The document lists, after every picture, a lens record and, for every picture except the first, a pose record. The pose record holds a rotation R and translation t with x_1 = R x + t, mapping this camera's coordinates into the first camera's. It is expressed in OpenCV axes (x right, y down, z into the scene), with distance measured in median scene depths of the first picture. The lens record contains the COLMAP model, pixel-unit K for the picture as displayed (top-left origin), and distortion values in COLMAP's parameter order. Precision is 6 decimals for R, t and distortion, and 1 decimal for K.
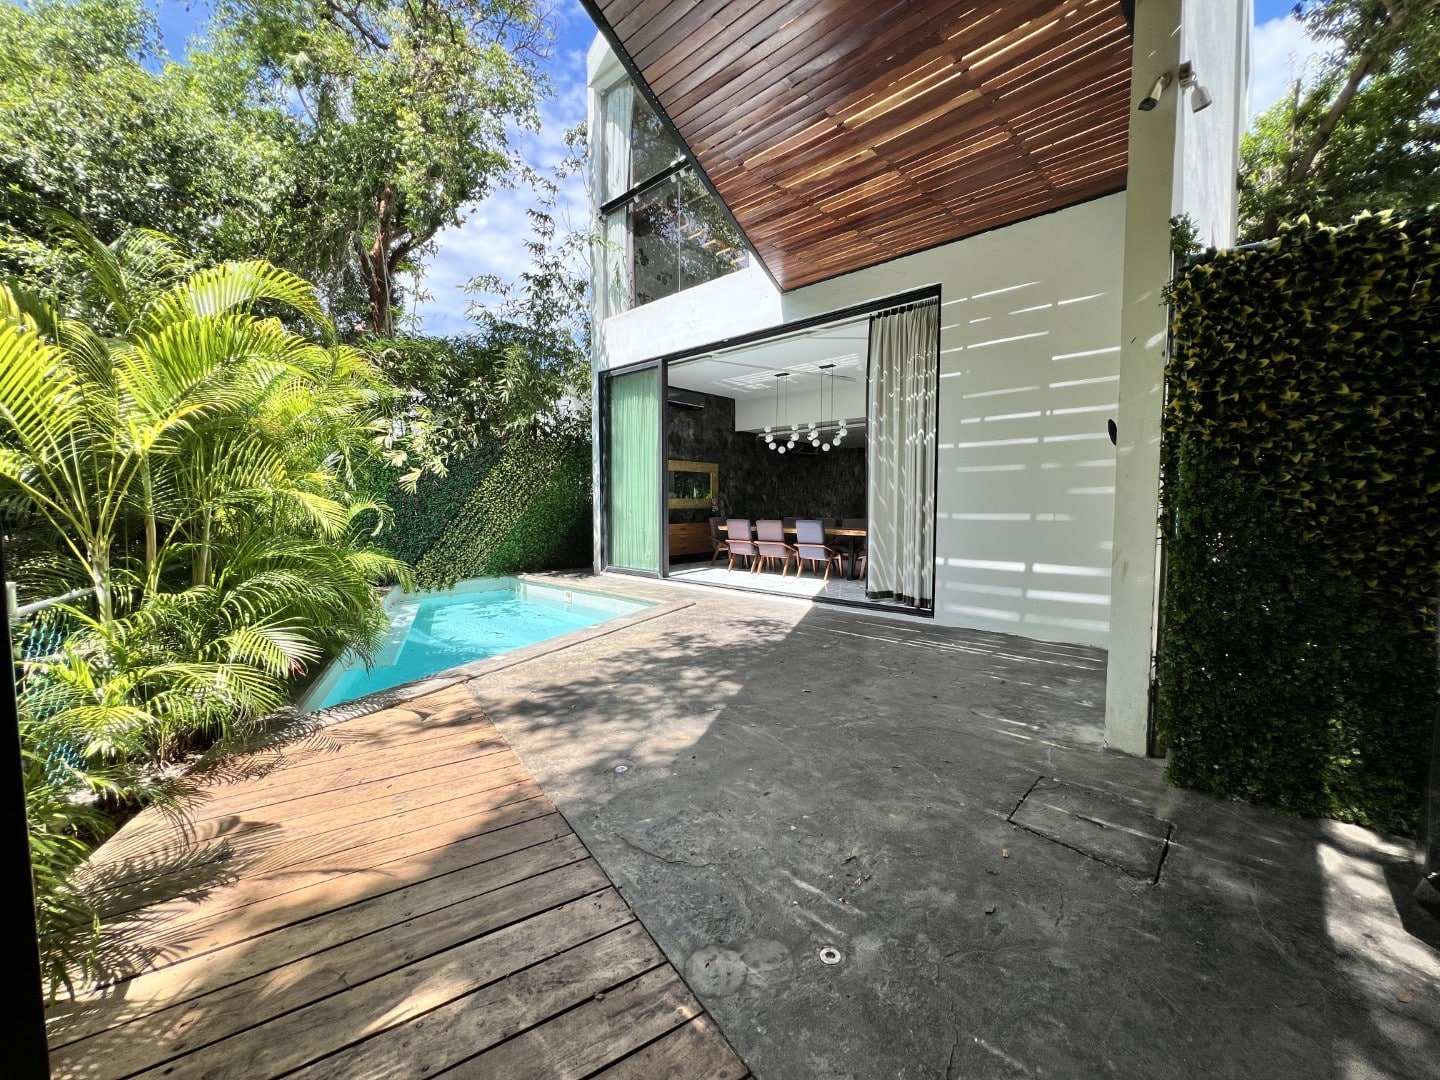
lens RADIAL K [[576.7, 0, 724.8], [0, 576.7, 530.9], [0, 0, 1]] dist [-0.003775, 0.001161]
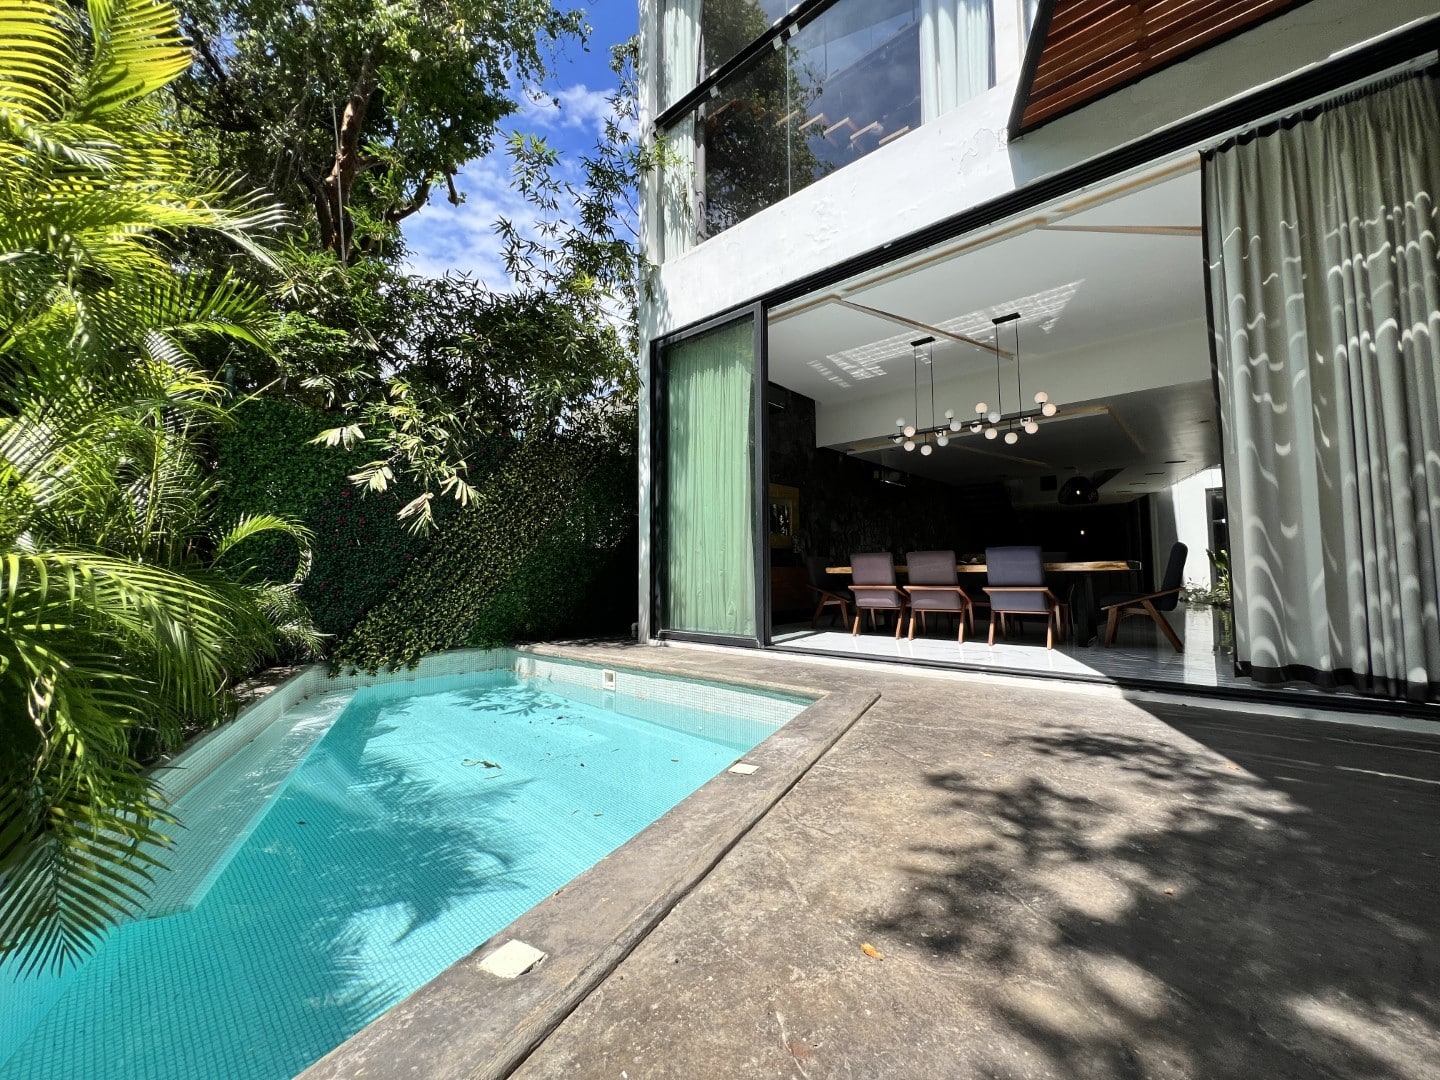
lens RADIAL K [[576.7, 0, 721.1], [0, 576.7, 533.6], [0, 0, 1]] dist [-0.003775, 0.001161]
pose [[0.999893, -0.006581, 0.013083, -0.153522], [0.008131, 0.992478, -0.122152, 0.035320], [-0.012181, 0.122245, 0.992425, 0.370240]]
